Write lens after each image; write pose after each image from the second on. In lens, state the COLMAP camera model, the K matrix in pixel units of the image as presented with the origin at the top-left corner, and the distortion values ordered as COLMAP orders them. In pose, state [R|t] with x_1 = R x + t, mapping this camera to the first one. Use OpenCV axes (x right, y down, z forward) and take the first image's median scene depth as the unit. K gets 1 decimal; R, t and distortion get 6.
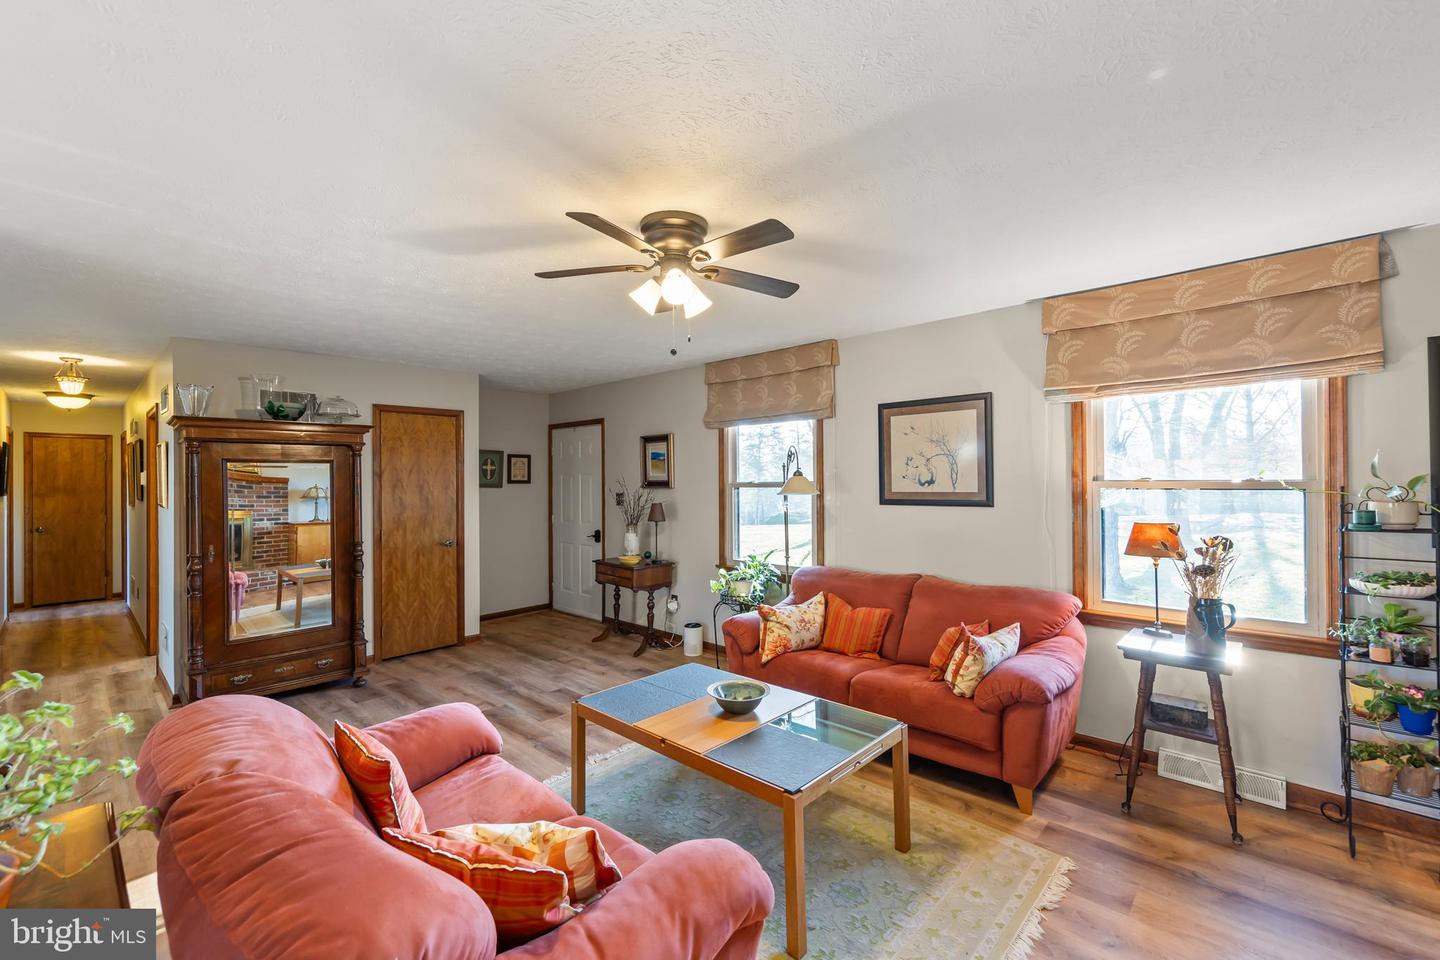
lens RADIAL K [[605.5, 0, 709.8], [0, 605.5, 481.3], [0, 0, 1]] dist [0.002882, 0.000581]
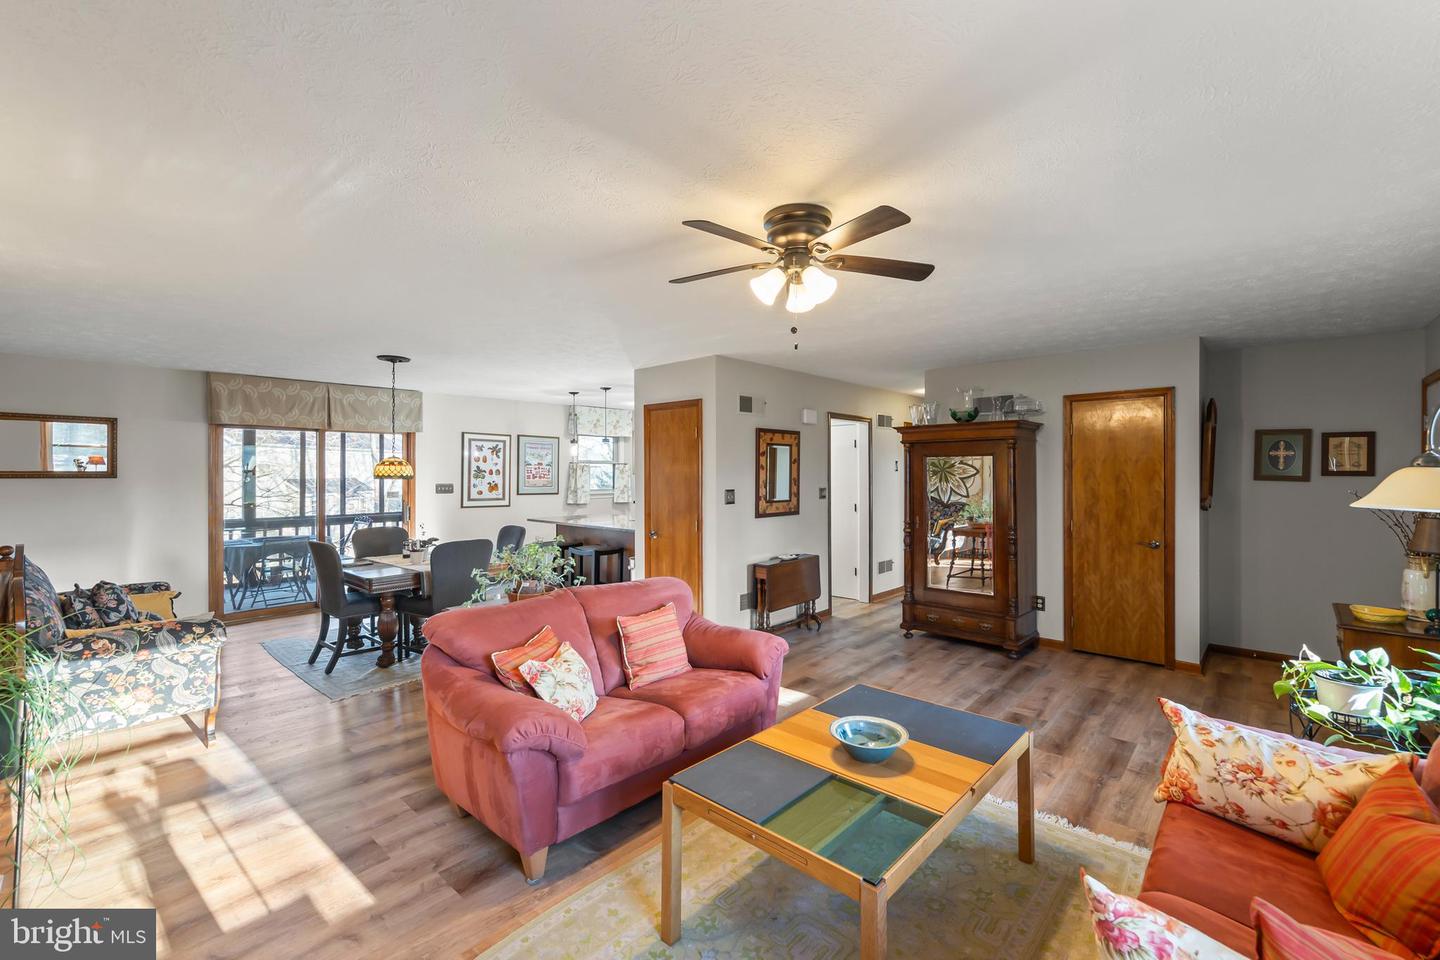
lens RADIAL K [[618.5, 0, 723.4], [0, 618.5, 483.5], [0, 0, 1]] dist [0.004574, 0.000051]
pose [[0.026380, 0.038200, -0.998922, 0.448079], [0.002035, 0.999265, 0.038267, -0.020194], [0.999650, -0.003042, 0.026283, 0.386110]]
